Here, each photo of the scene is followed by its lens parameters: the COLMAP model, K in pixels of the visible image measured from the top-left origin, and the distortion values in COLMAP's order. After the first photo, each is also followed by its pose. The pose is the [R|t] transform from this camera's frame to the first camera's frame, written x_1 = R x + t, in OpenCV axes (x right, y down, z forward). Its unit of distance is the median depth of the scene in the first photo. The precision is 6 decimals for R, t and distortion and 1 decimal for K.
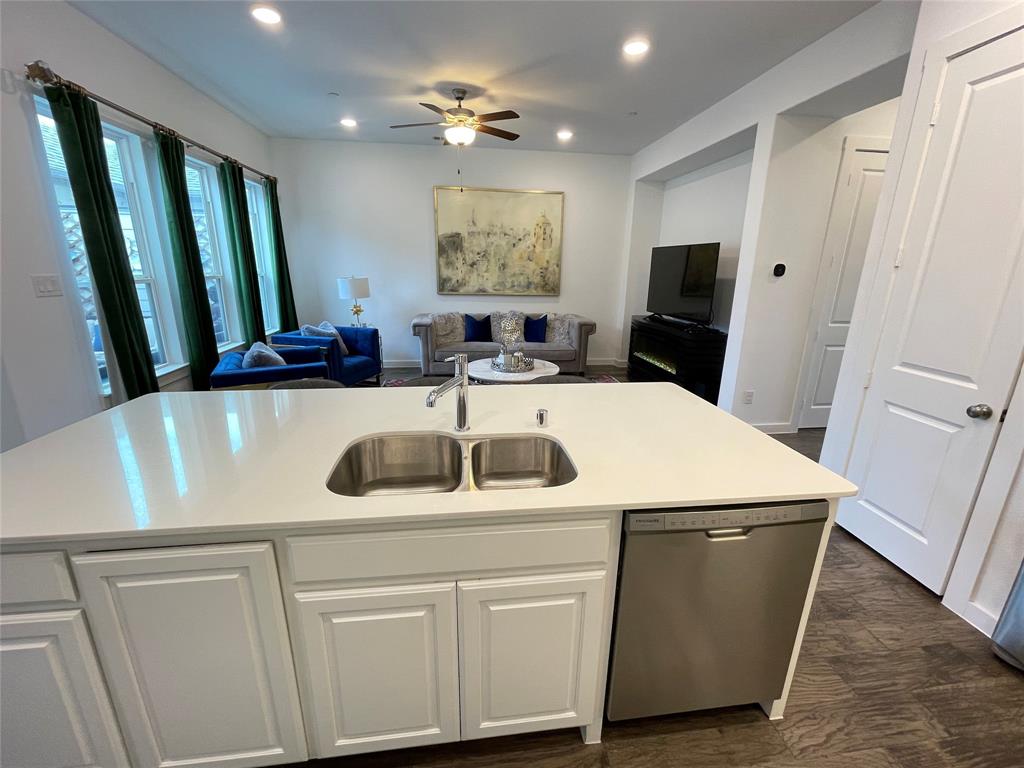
lens RADIAL K [[437.1, 0, 512.0], [0, 437.1, 384.0], [0, 0, 1]] dist [-0.000855, 0.000038]
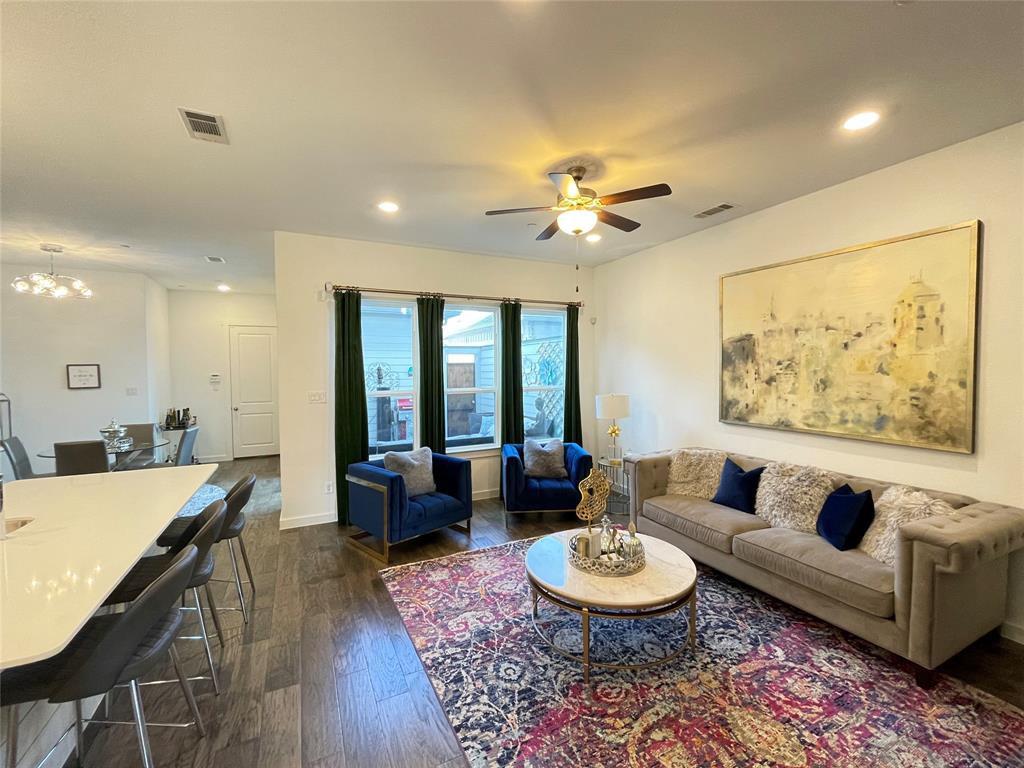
lens RADIAL K [[437.1, 0, 512.0], [0, 437.1, 384.0], [0, 0, 1]] dist [-0.000855, 0.000038]
pose [[0.331211, 0.014290, -0.943449, 0.369958], [-0.231380, 0.970586, -0.066528, -0.144580], [0.914747, 0.240330, 0.324775, 0.471407]]
